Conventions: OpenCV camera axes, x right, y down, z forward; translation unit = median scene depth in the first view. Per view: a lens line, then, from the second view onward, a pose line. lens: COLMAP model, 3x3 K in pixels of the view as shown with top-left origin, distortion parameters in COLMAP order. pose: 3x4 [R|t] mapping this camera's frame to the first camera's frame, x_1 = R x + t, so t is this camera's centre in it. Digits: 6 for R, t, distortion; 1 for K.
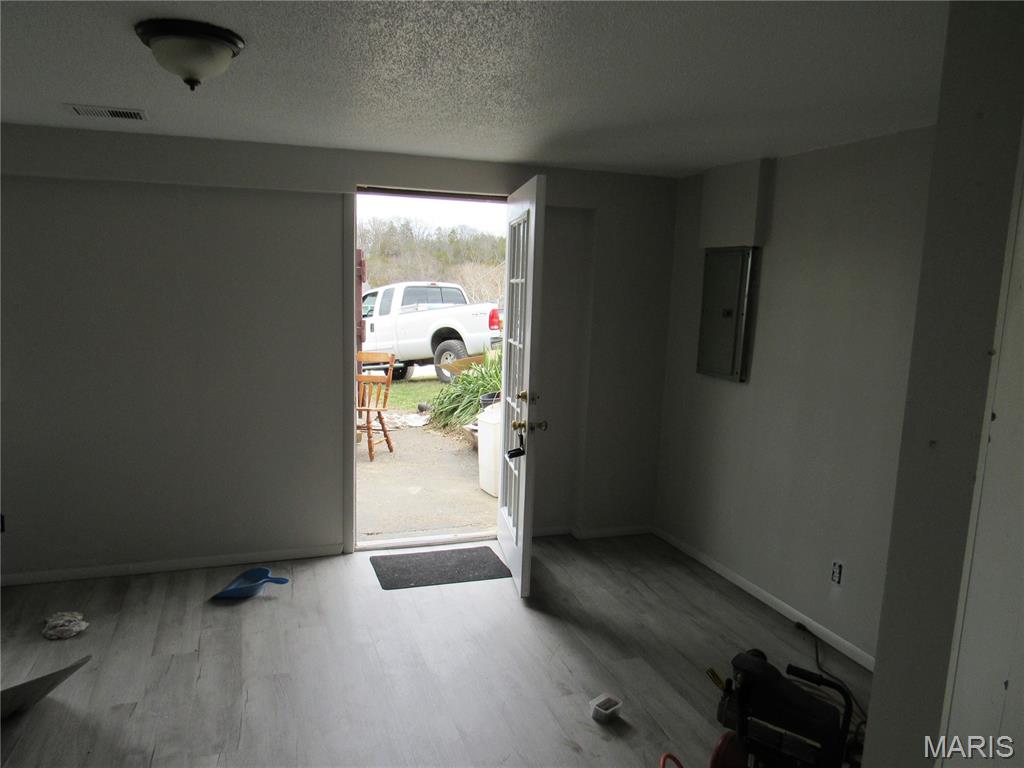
lens RADIAL K [[745.8, 0, 507.4], [0, 745.8, 393.1], [0, 0, 1]] dist [0.002011, -0.004140]
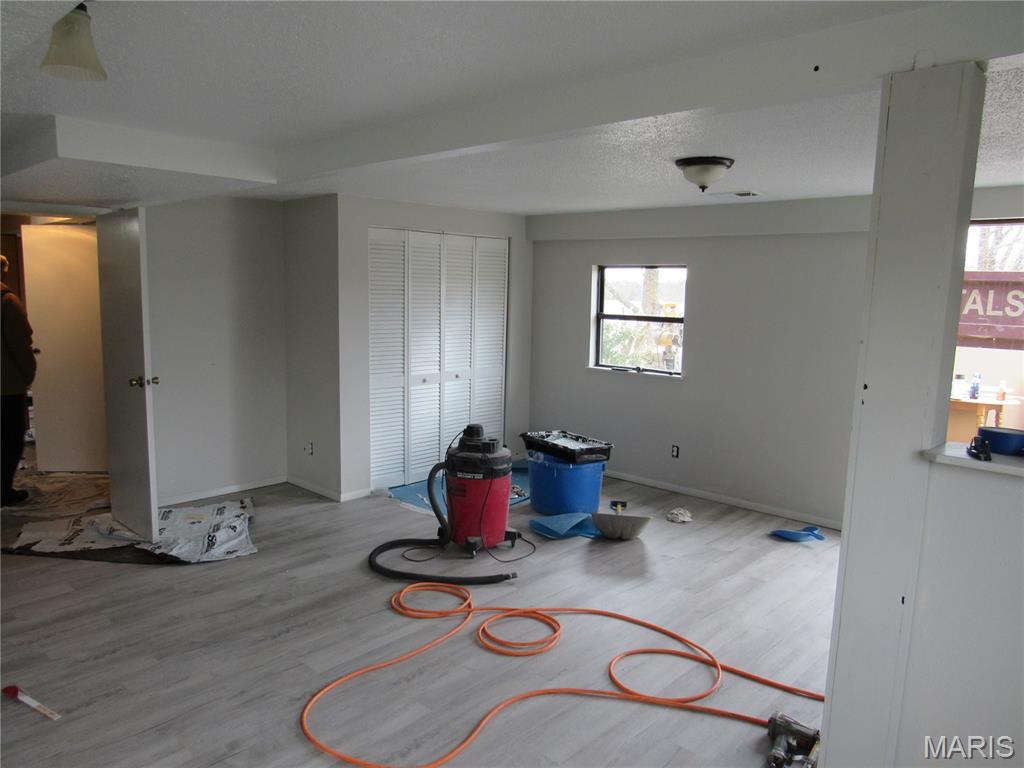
lens RADIAL K [[745.8, 0, 507.4], [0, 745.8, 393.1], [0, 0, 1]] dist [0.002011, -0.004140]
pose [[0.470438, 0.112157, -0.875276, 0.556848], [-0.147173, 0.987970, 0.047496, 0.026398], [0.870073, 0.106473, 0.481285, -0.111915]]
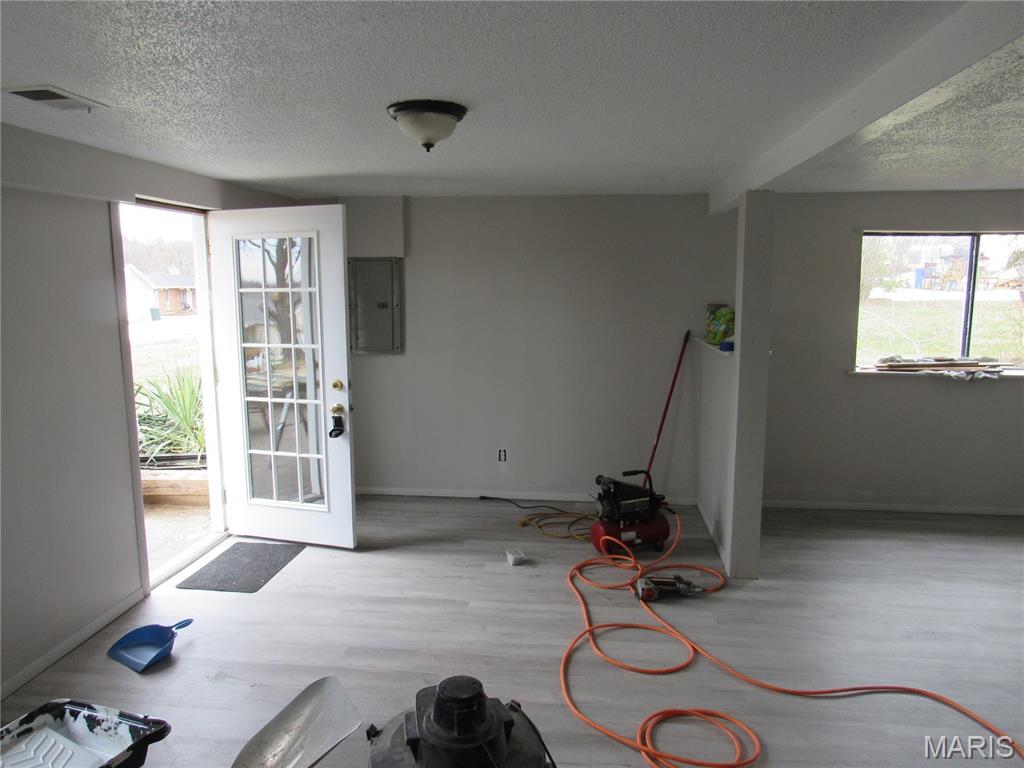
lens RADIAL K [[745.8, 0, 507.4], [0, 745.8, 393.1], [0, 0, 1]] dist [0.002011, -0.004140]
pose [[0.435947, -0.168855, 0.883990, -0.937516], [0.151626, 0.981981, 0.112797, -0.076672], [-0.887107, 0.084862, 0.453695, 0.207419]]
